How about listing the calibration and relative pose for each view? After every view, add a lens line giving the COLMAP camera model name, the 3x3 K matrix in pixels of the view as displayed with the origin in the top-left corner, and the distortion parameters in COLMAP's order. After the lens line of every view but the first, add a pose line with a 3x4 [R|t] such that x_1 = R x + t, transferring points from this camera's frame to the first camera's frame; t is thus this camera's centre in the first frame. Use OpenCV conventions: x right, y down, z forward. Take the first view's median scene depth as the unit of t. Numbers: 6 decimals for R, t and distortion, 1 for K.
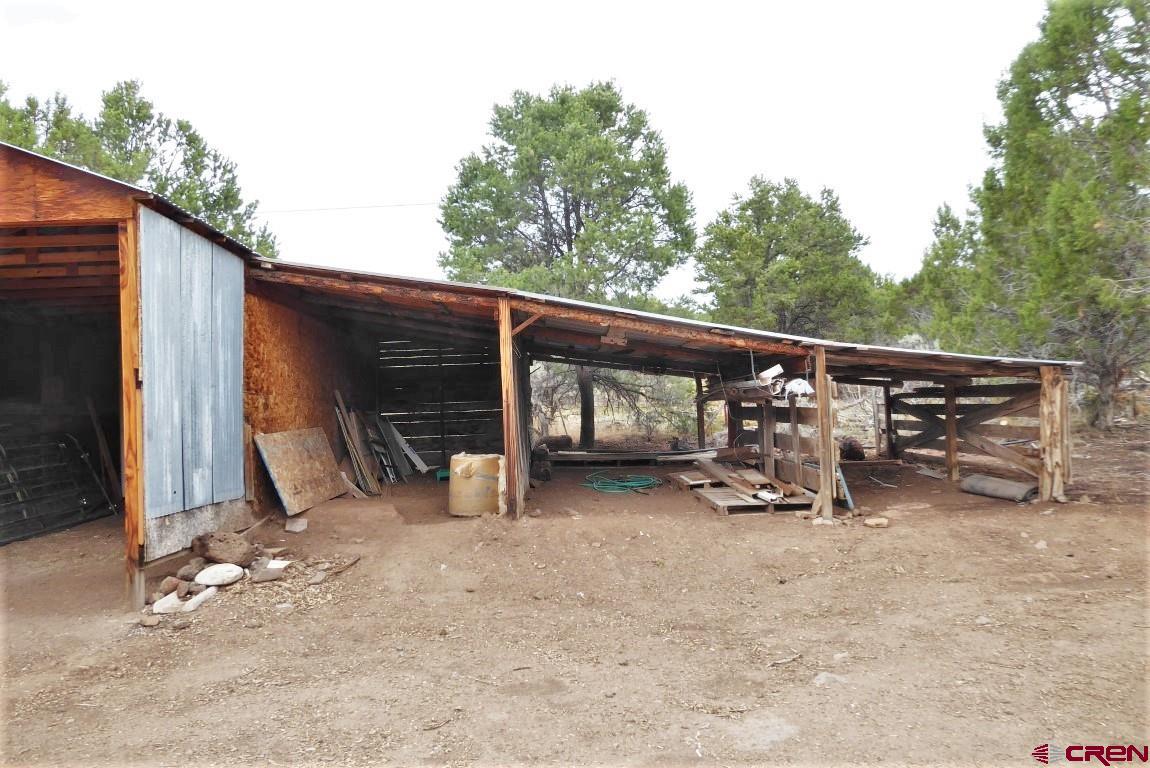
lens RADIAL K [[815.8, 0, 572.3], [0, 815.8, 388.0], [0, 0, 1]] dist [-0.022713, 0.001824]
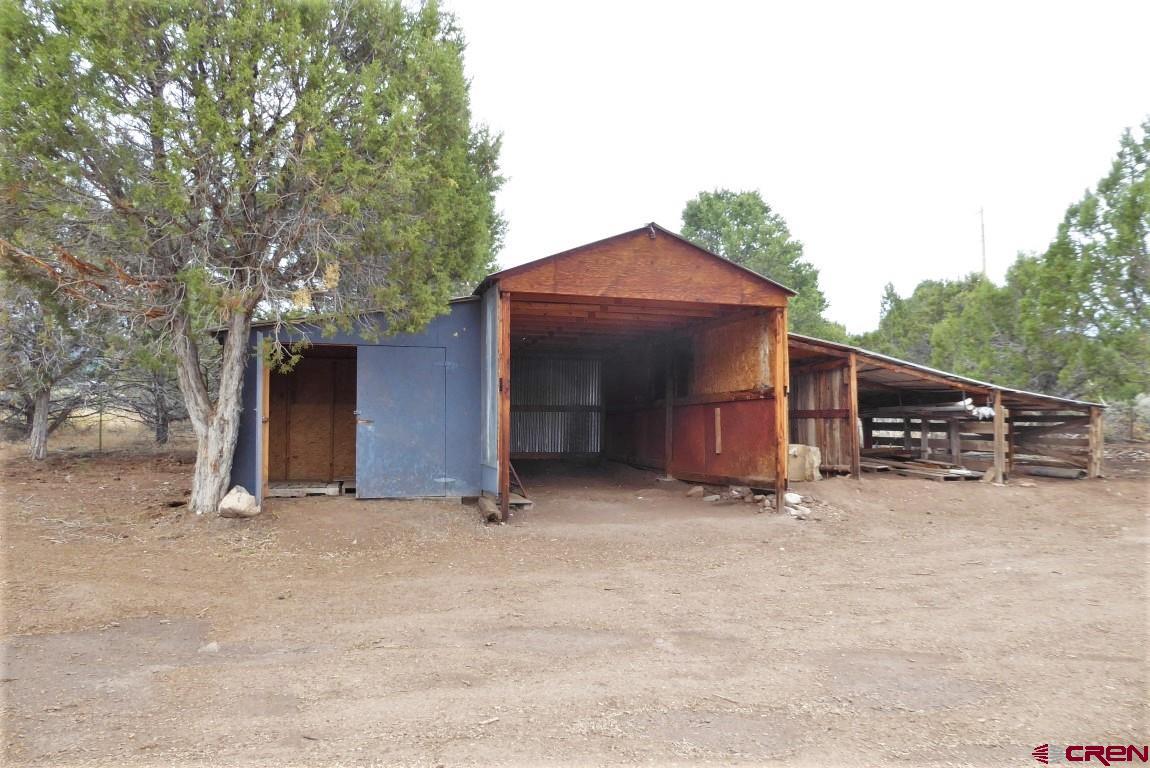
lens RADIAL K [[815.8, 0, 578.5], [0, 815.8, 380.3], [0, 0, 1]] dist [-0.022713, 0.001824]
pose [[0.963921, 0.057626, 0.259875, -1.075907], [-0.049598, 0.998071, -0.037351, 0.042383], [-0.261526, 0.023114, 0.964920, -0.513981]]
